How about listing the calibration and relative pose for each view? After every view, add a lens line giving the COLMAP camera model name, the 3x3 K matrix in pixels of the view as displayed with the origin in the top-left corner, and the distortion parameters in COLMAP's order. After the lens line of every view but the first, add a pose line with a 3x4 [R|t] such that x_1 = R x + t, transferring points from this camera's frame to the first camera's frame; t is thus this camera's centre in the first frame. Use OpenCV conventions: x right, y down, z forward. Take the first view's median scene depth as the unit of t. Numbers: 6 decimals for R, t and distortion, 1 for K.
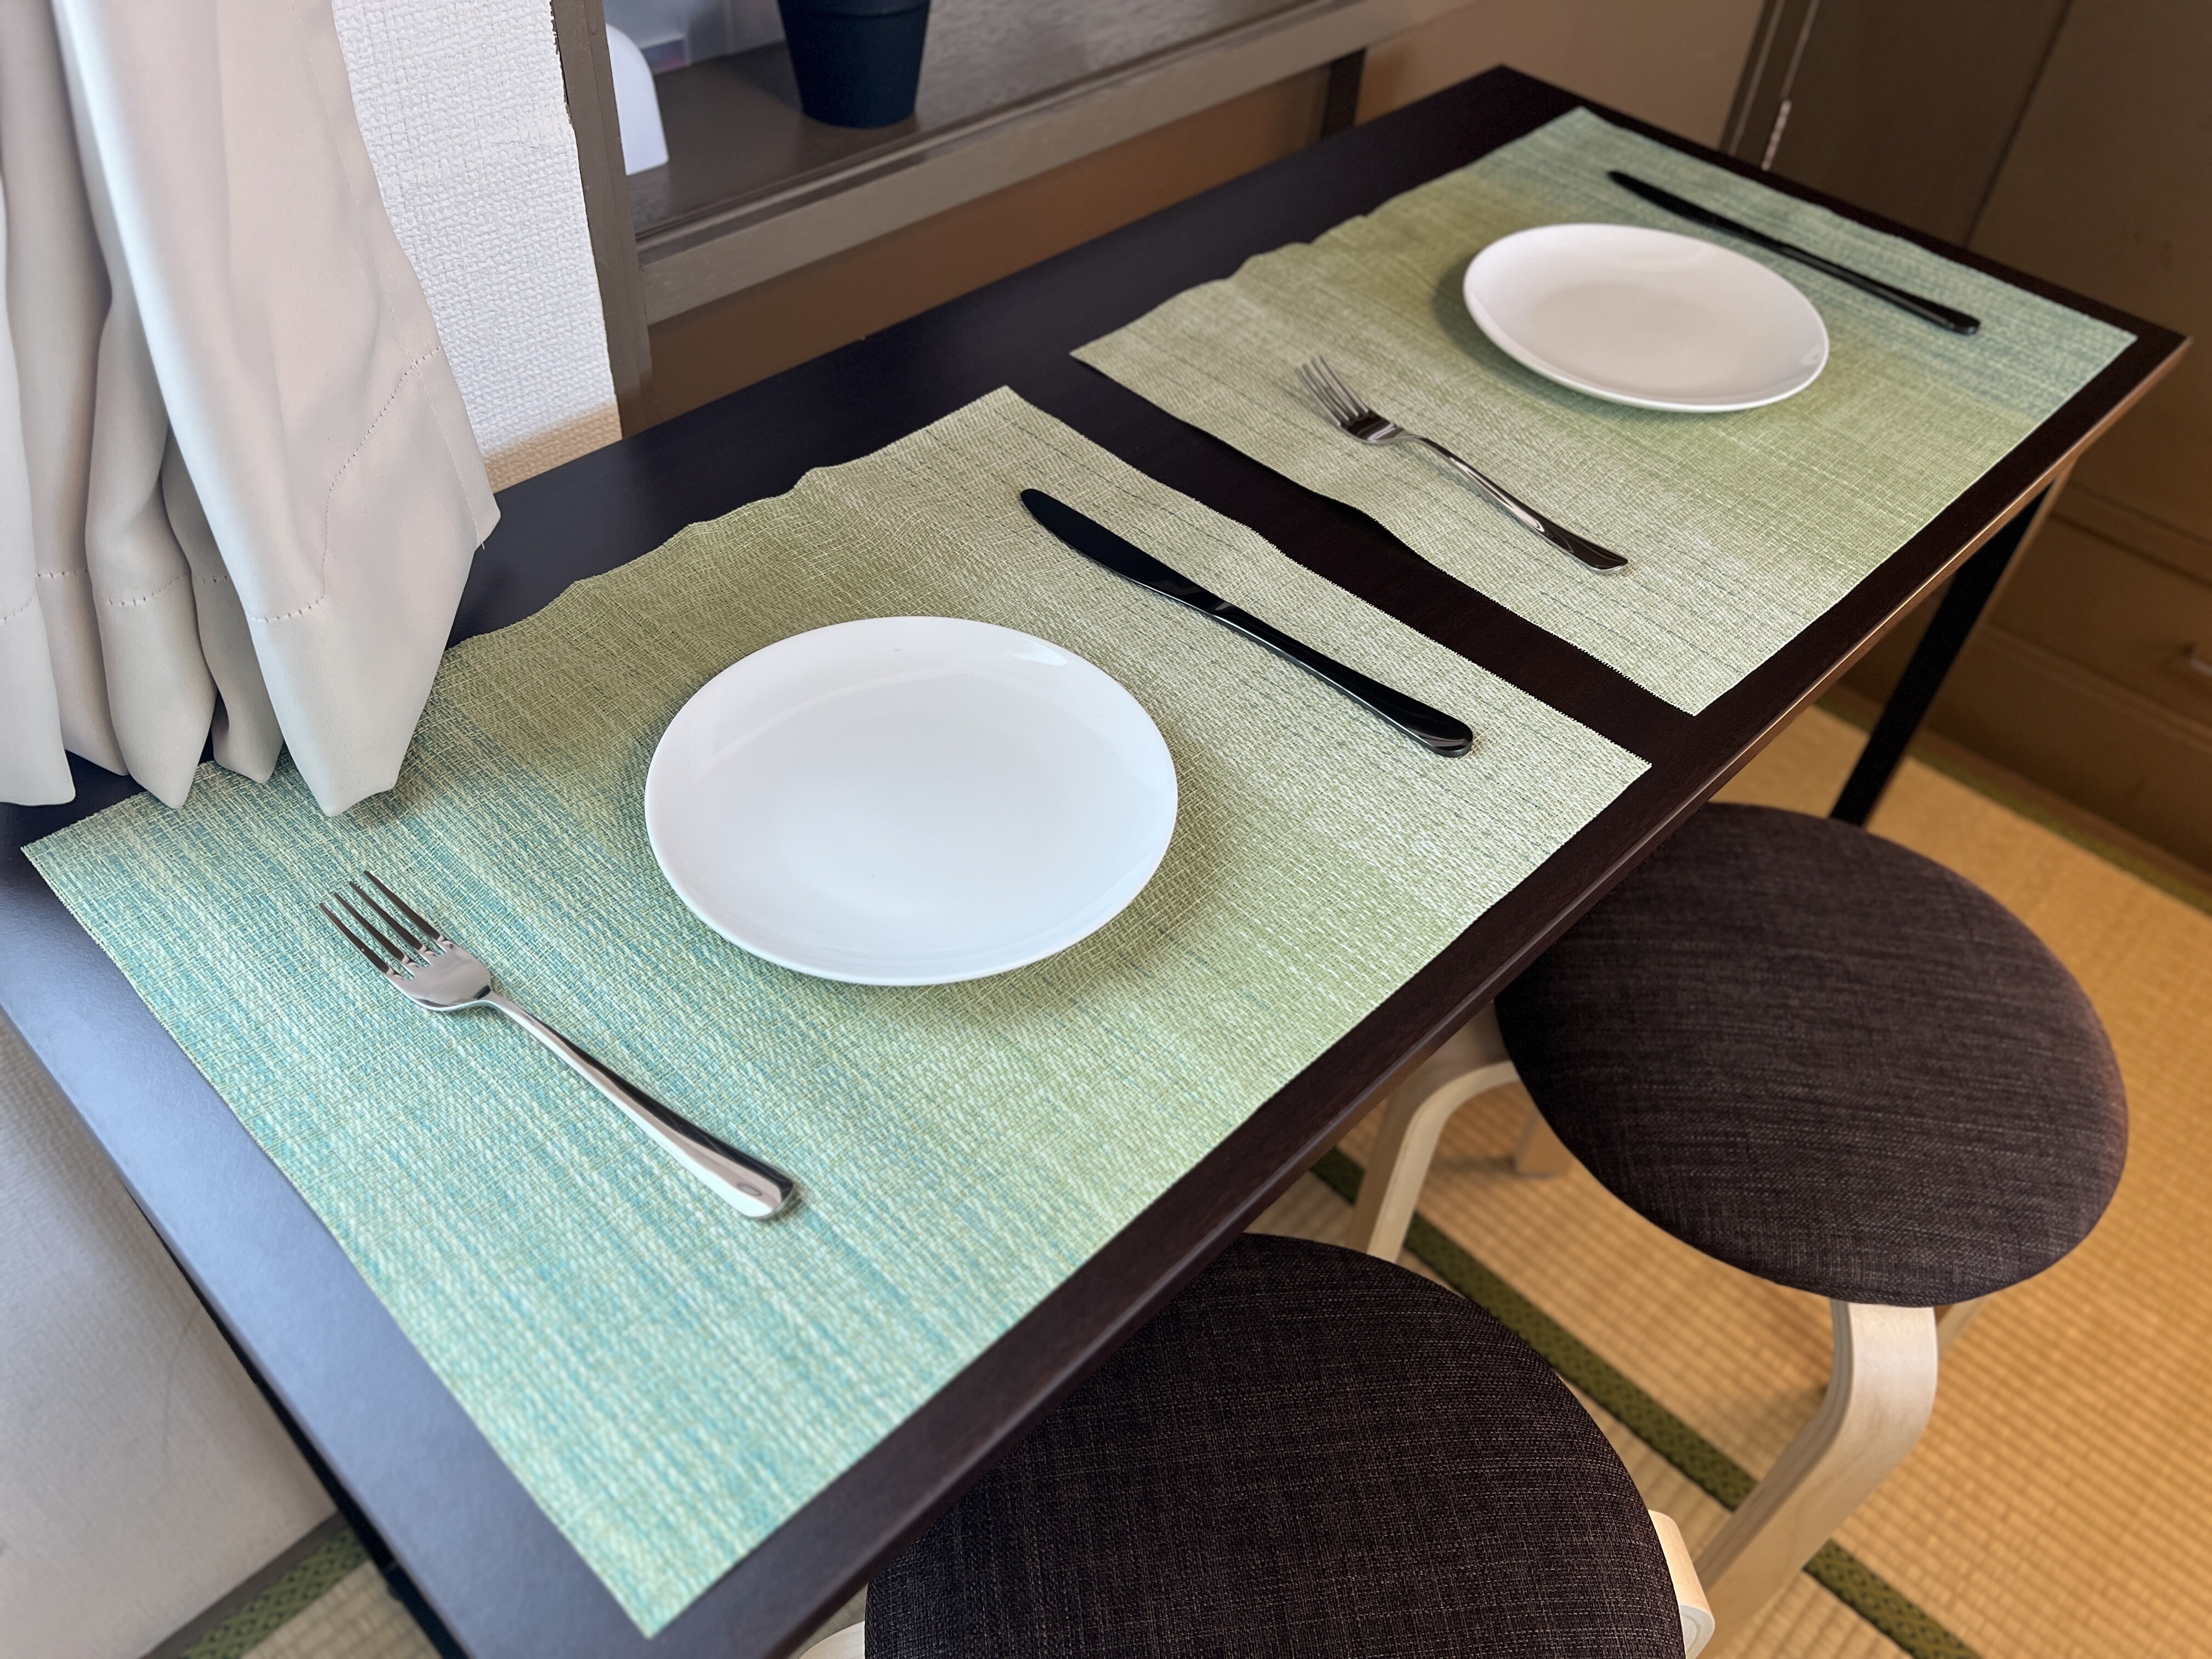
lens RADIAL K [[1670.9, 0, 1106.0], [0, 1670.9, 829.5], [0, 0, 1]] dist [0.026465, -0.007056]
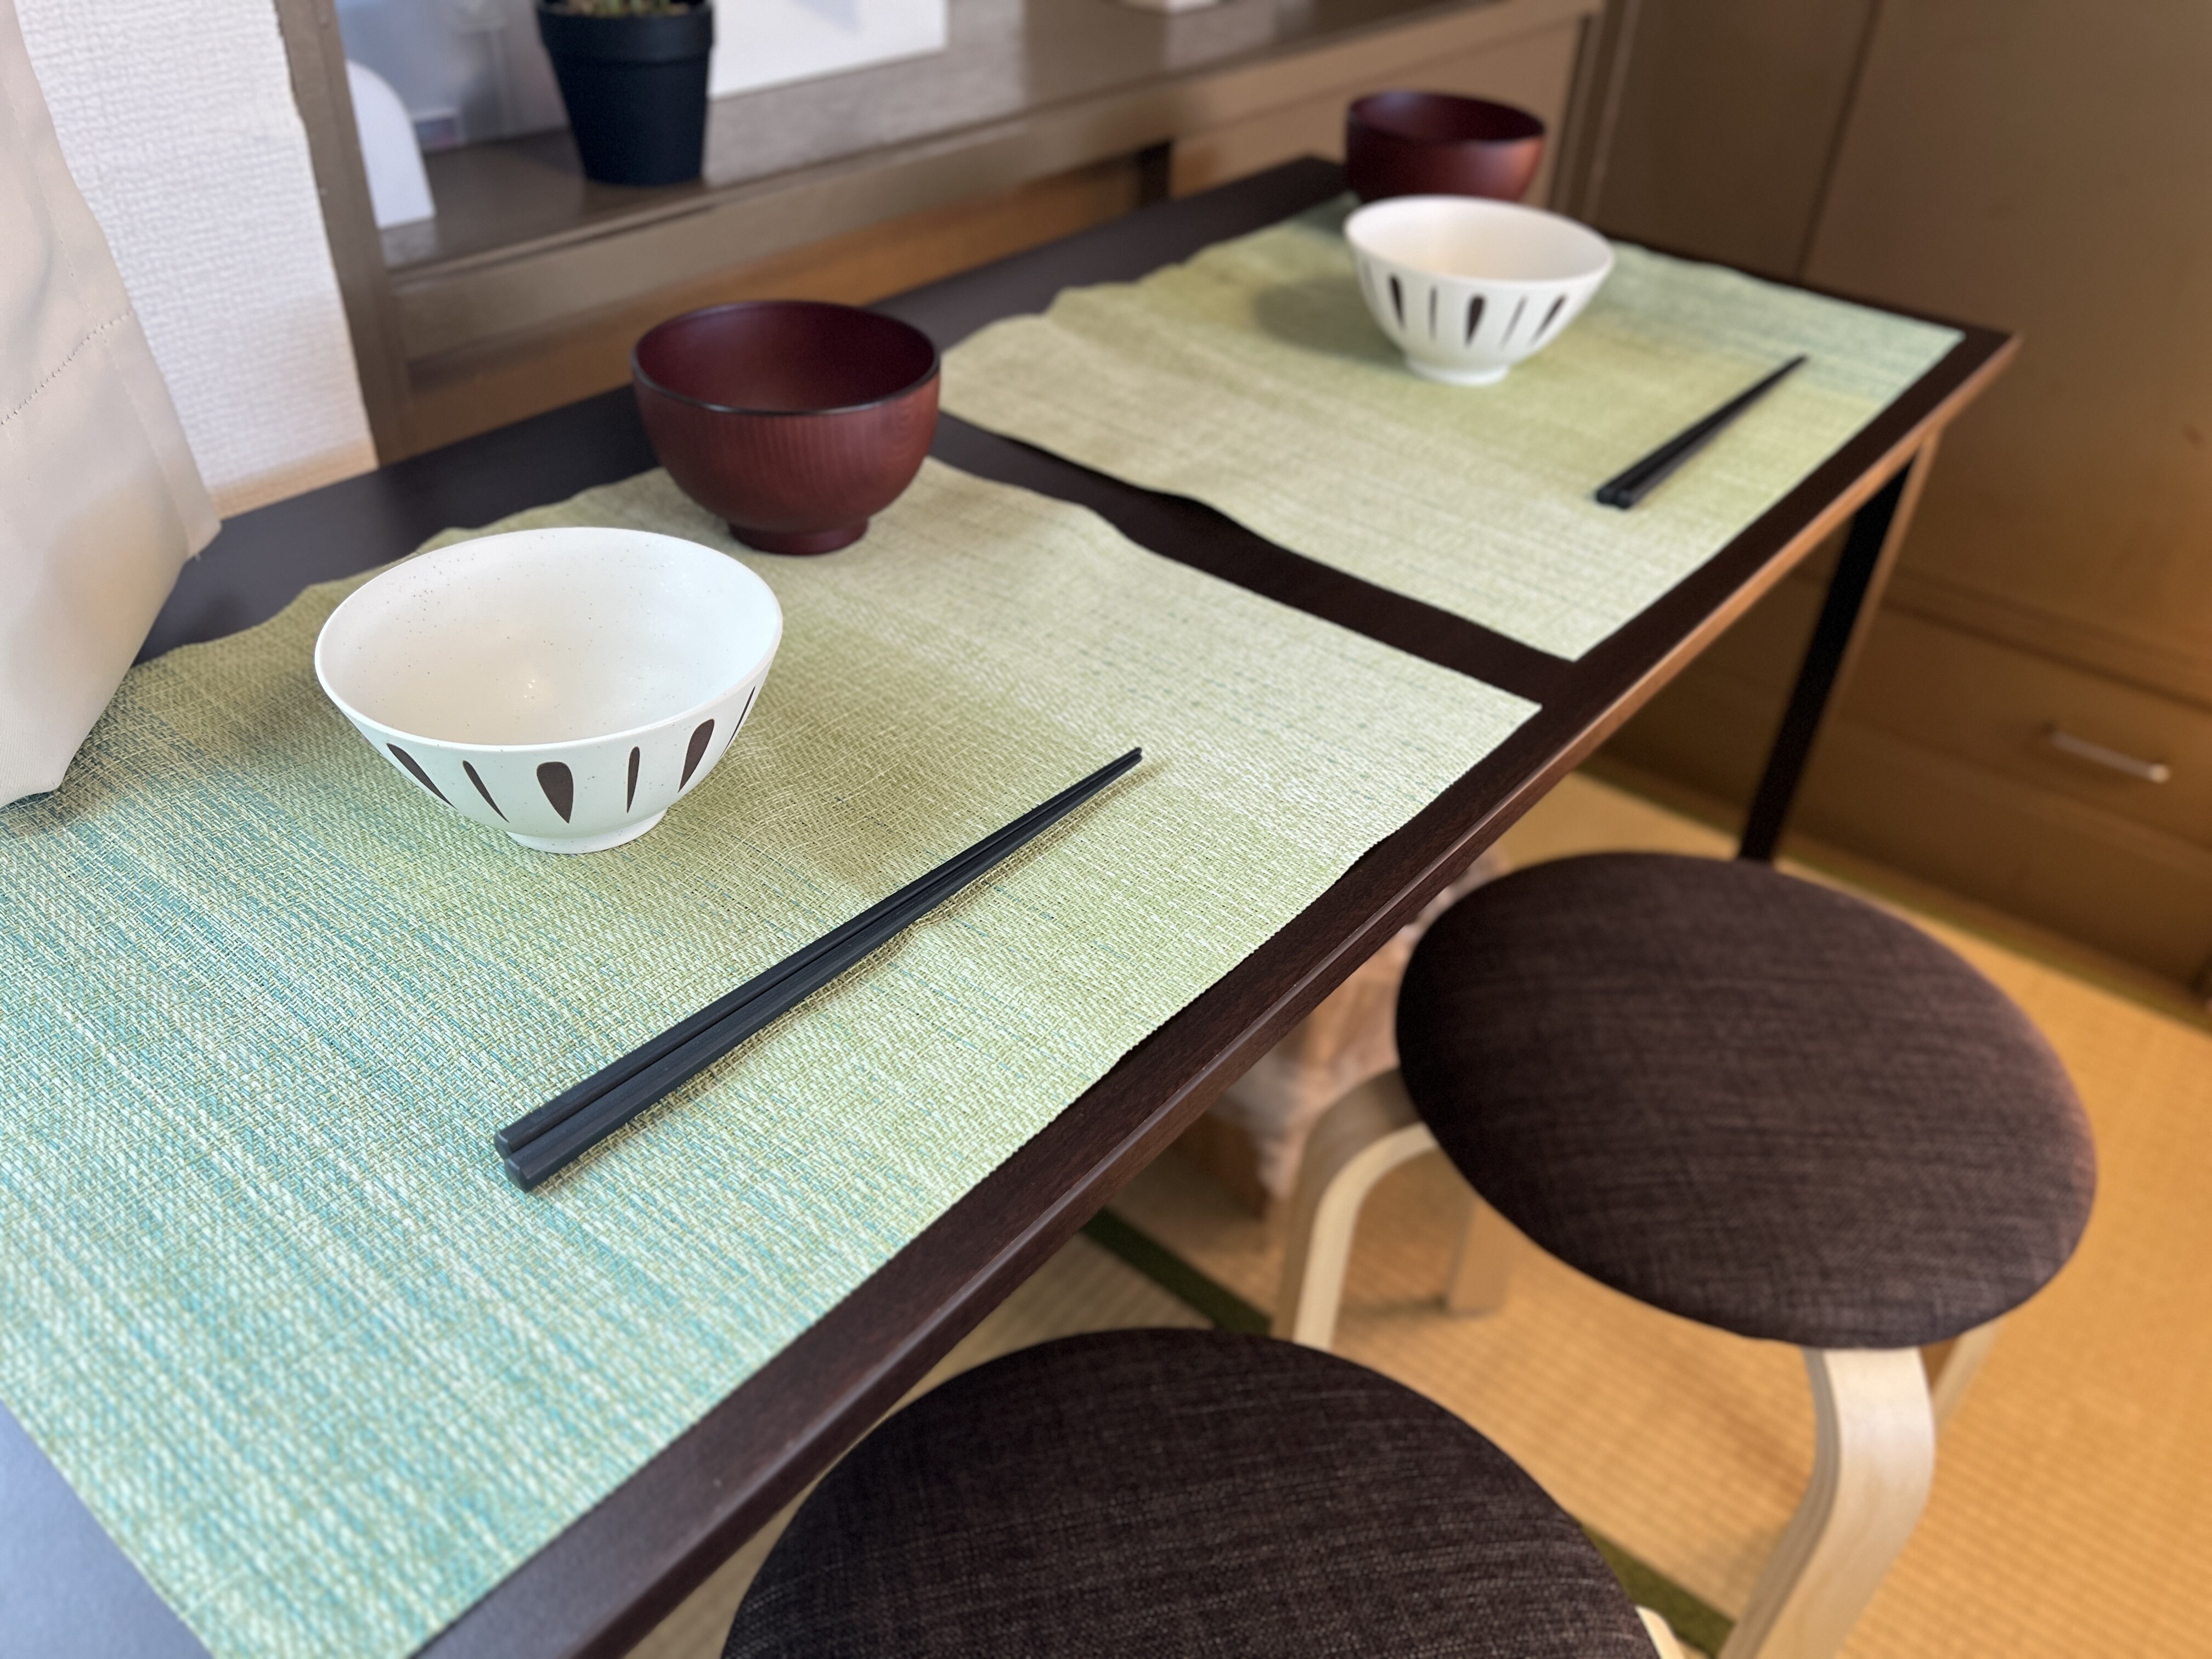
lens RADIAL K [[1679.8, 0, 1106.0], [0, 1679.8, 829.5], [0, 0, 1]] dist [0.018707, -0.009116]
pose [[0.995584, -0.061336, 0.071059, 0.036614], [0.071567, 0.985821, -0.151771, 0.200826], [-0.060742, 0.156186, 0.985858, 0.188839]]
